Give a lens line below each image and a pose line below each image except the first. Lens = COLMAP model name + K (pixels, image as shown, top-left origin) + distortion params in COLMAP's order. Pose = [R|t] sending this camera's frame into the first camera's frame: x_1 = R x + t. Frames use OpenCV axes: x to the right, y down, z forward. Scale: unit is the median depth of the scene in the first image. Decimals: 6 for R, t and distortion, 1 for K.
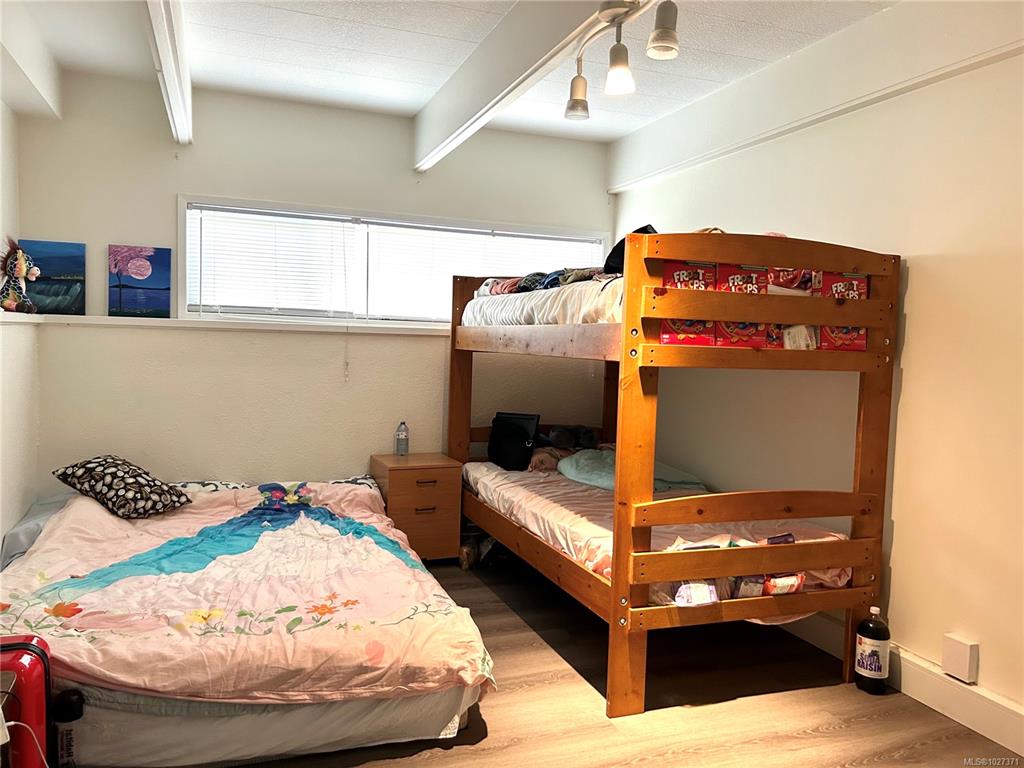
lens RADIAL K [[775.0, 0, 512.6], [0, 775.0, 387.1], [0, 0, 1]] dist [0.053118, -0.061406]
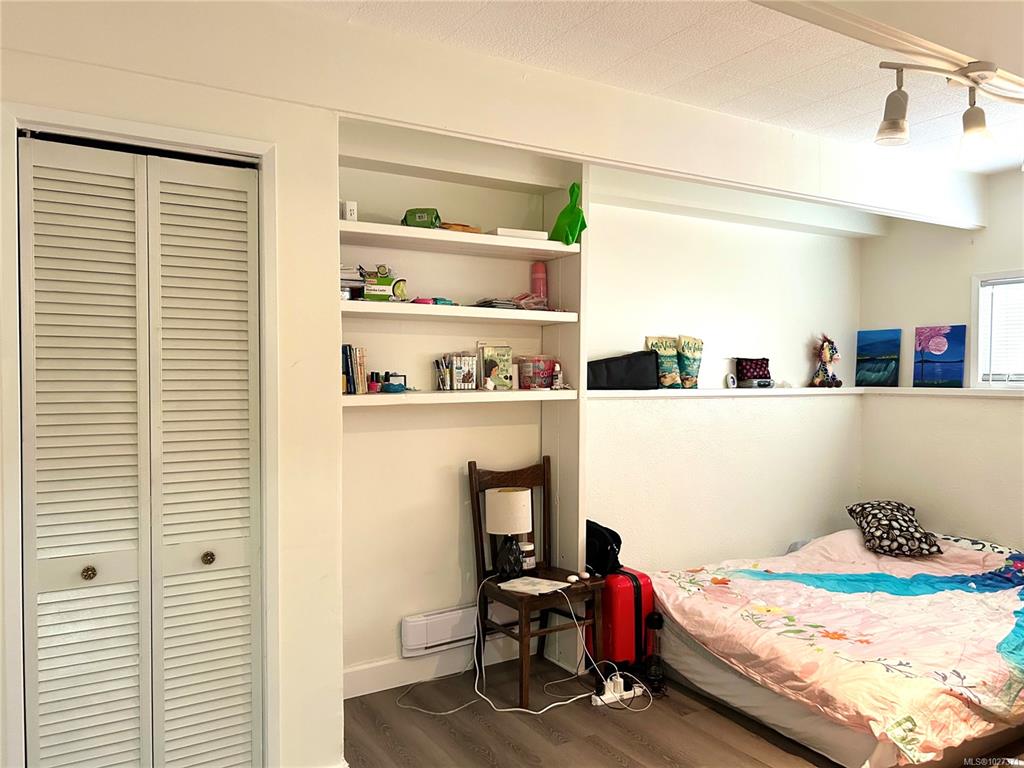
lens RADIAL K [[775.0, 0, 513.7], [0, 775.0, 384.1], [0, 0, 1]] dist [0.053118, -0.061406]
pose [[0.196550, -0.019179, -0.980306, 0.603993], [-0.057830, 0.997841, -0.031117, -0.024745], [0.978787, 0.062808, 0.195017, 0.184451]]
